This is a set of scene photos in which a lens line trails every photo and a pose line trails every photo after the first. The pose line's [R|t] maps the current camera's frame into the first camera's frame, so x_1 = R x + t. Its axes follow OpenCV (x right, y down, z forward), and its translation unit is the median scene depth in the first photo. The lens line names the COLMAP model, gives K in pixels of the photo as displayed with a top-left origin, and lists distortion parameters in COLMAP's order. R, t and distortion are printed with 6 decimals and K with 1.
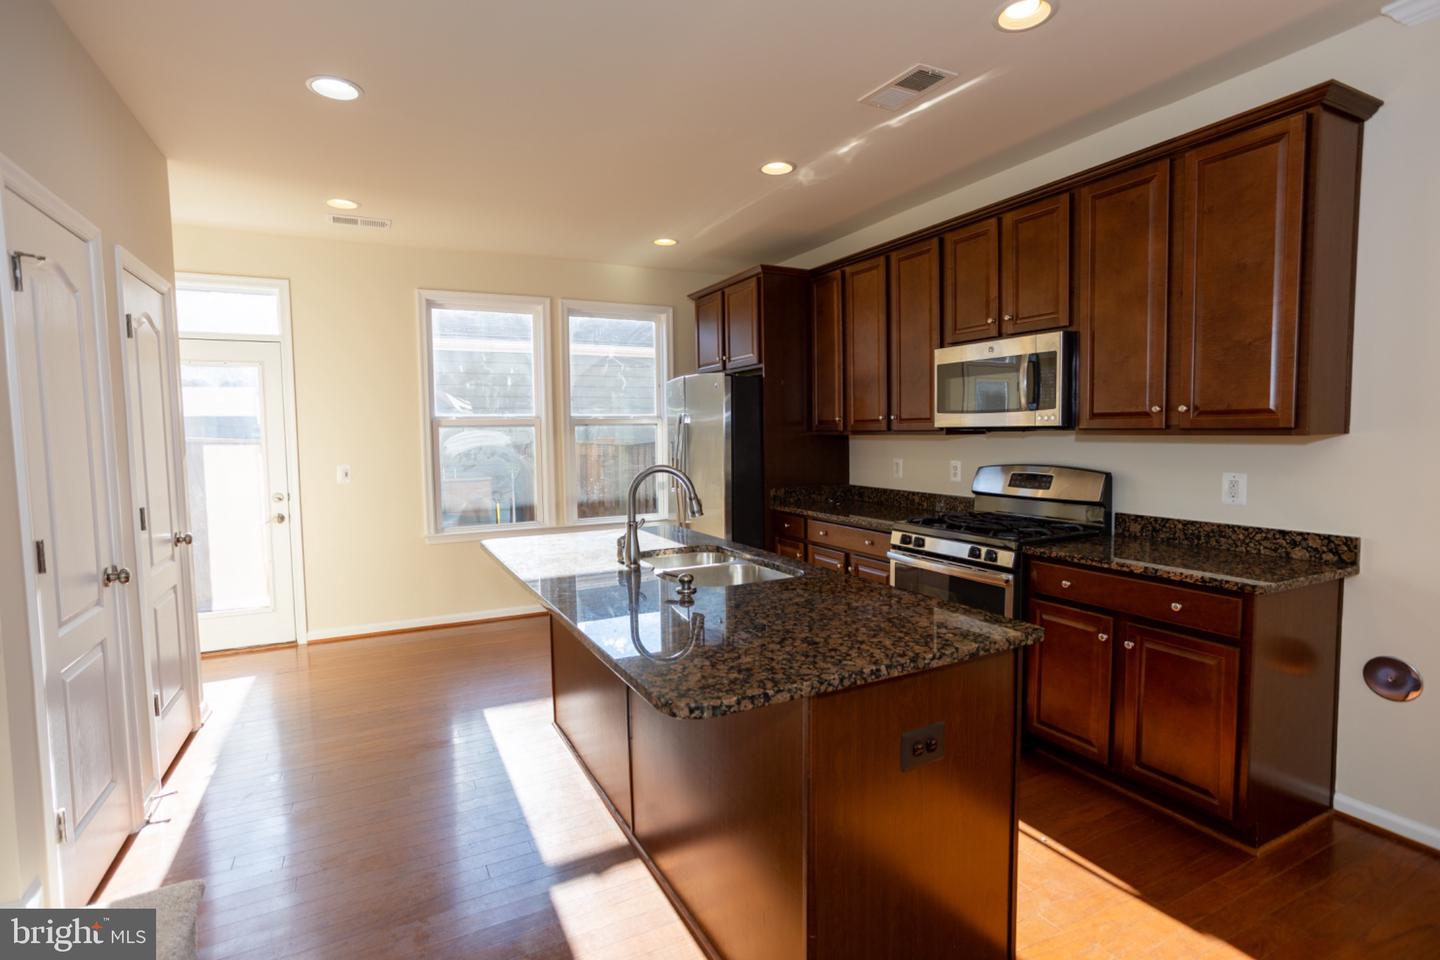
lens RADIAL K [[698.5, 0, 728.8], [0, 698.5, 479.7], [0, 0, 1]] dist [-0.053569, 0.034403]
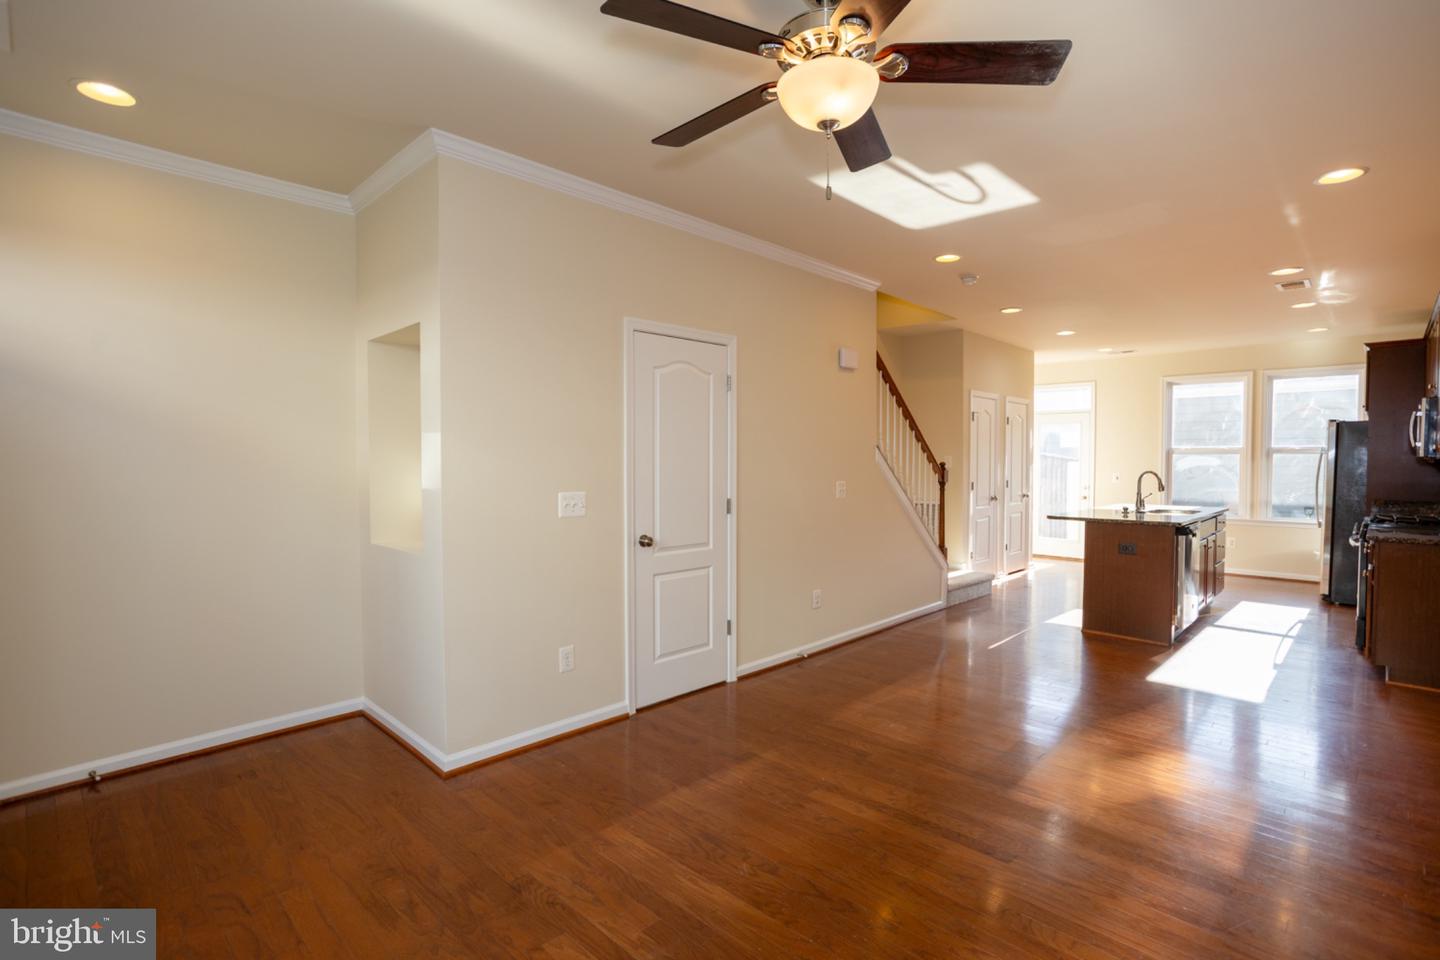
lens RADIAL K [[698.5, 0, 728.8], [0, 698.5, 479.7], [0, 0, 1]] dist [-0.053569, 0.034403]
pose [[0.315018, 0.037967, -0.948326, 1.409435], [-0.070234, 0.997392, 0.016601, 0.061752], [0.946483, 0.061375, 0.316863, -0.964602]]
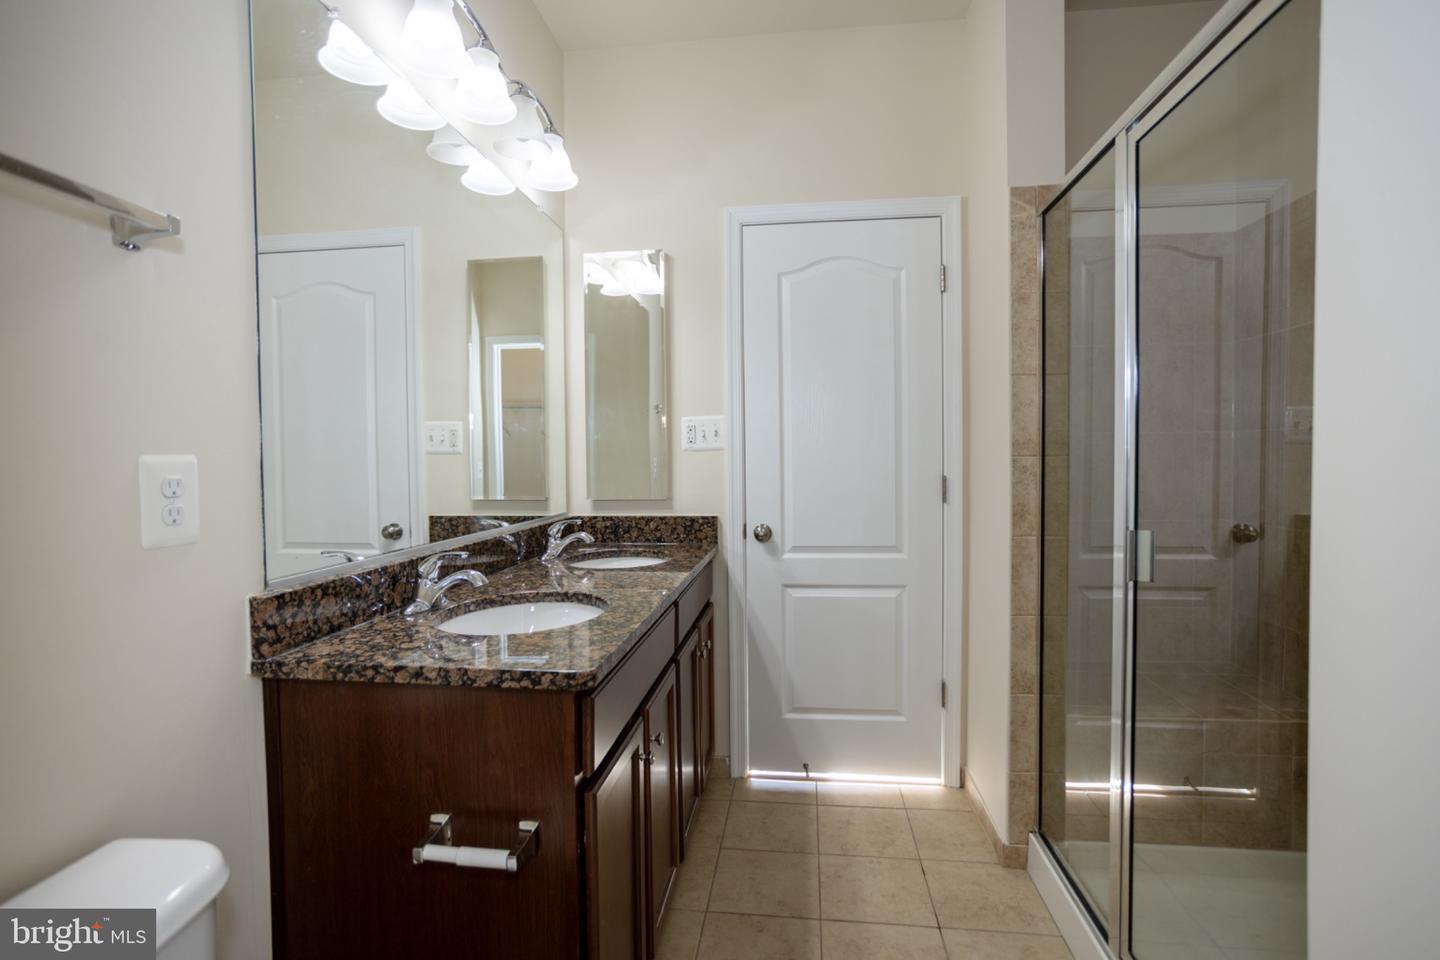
lens RADIAL K [[694.3, 0, 730.6], [0, 694.3, 475.9], [0, 0, 1]] dist [-0.053083, 0.031807]
pose [[-0.568816, 0.039699, -0.821506, 0.905301], [-0.041525, 0.996174, 0.076892, 0.069979], [0.821416, 0.077851, -0.564991, -0.285442]]
